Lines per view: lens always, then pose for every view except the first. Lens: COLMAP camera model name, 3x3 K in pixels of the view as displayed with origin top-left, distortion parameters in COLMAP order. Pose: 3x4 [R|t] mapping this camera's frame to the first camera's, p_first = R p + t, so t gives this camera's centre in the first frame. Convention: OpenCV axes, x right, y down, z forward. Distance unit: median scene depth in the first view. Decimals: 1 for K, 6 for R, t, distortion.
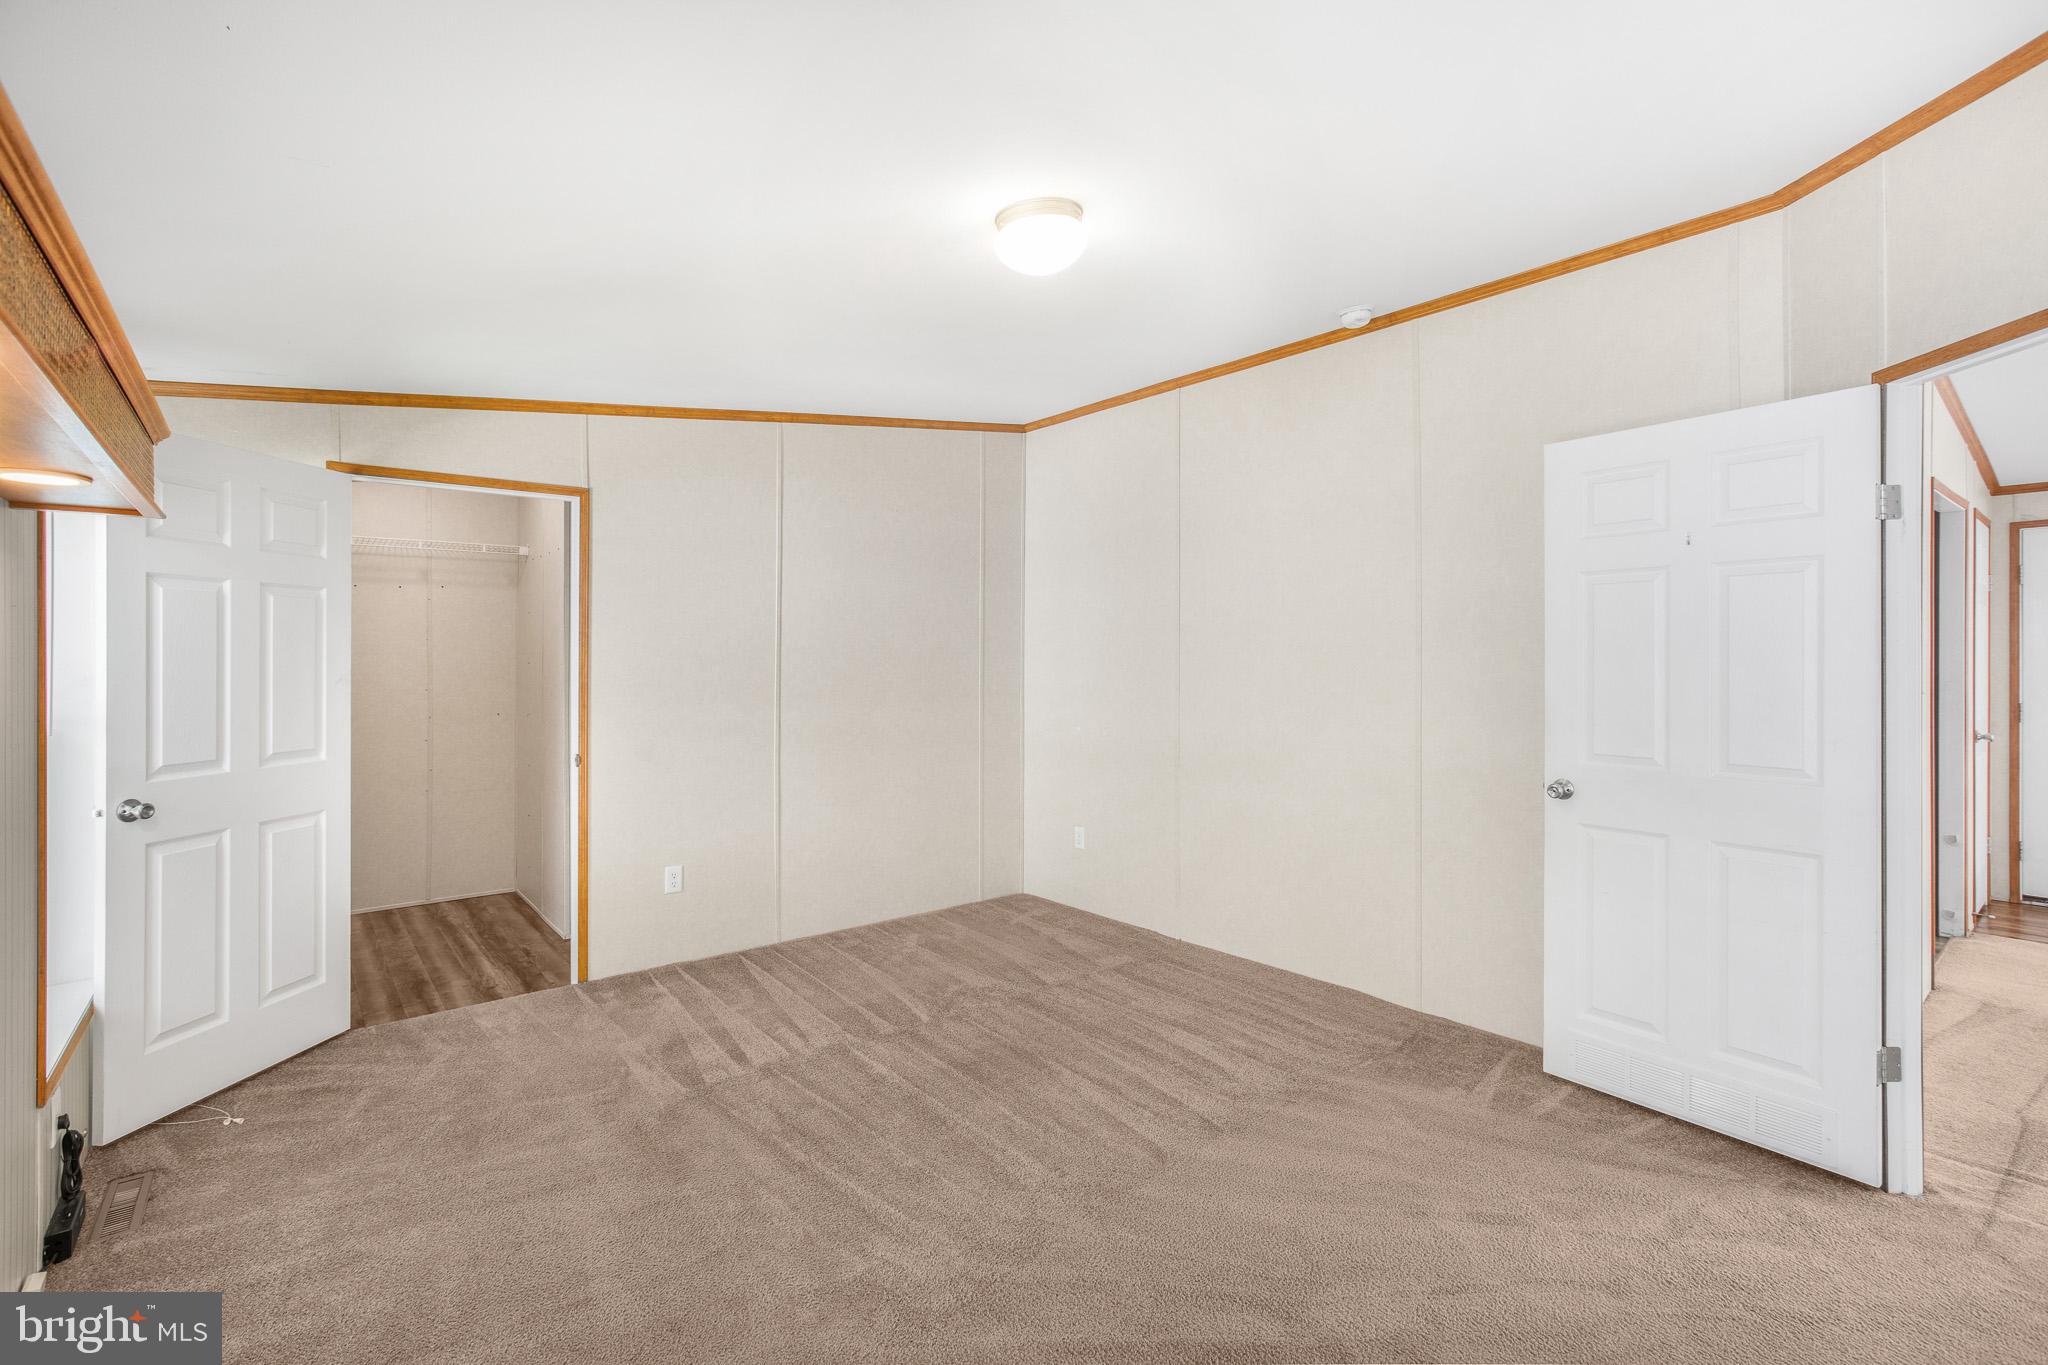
lens RADIAL K [[930.8, 0, 1005.6], [0, 930.8, 645.8], [0, 0, 1]] dist [-0.038562, 0.014066]
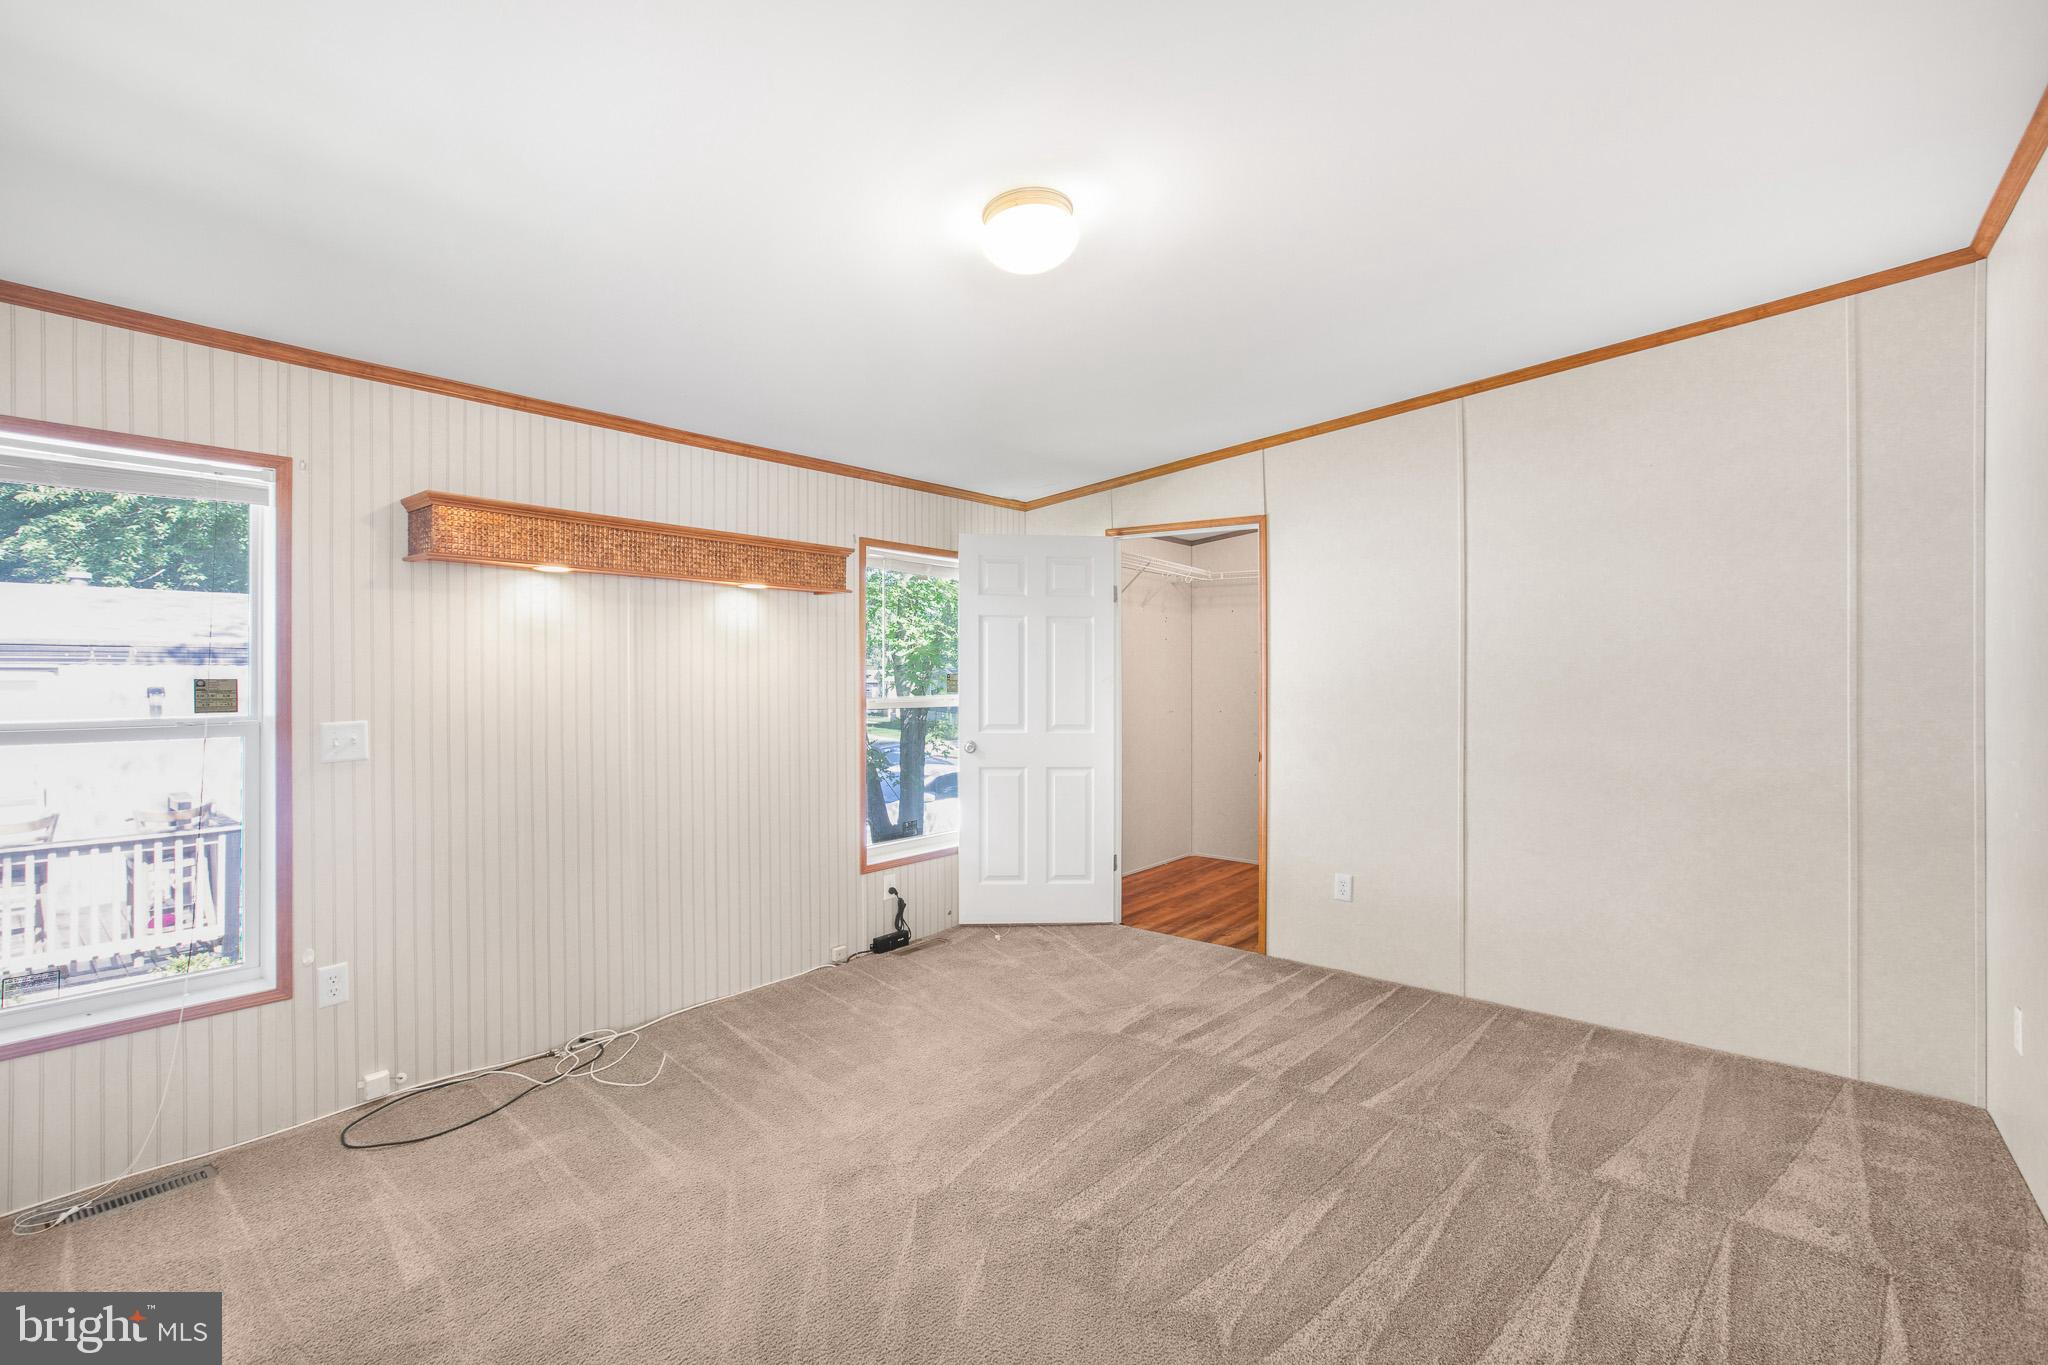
lens RADIAL K [[930.8, 0, 1014.5], [0, 930.8, 668.9], [0, 0, 1]] dist [-0.038562, 0.014066]
pose [[0.205665, 0.010321, -0.978568, 0.642762], [0.001995, 0.999938, 0.010966, 0.003597], [0.978620, -0.004208, 0.205631, 0.517888]]
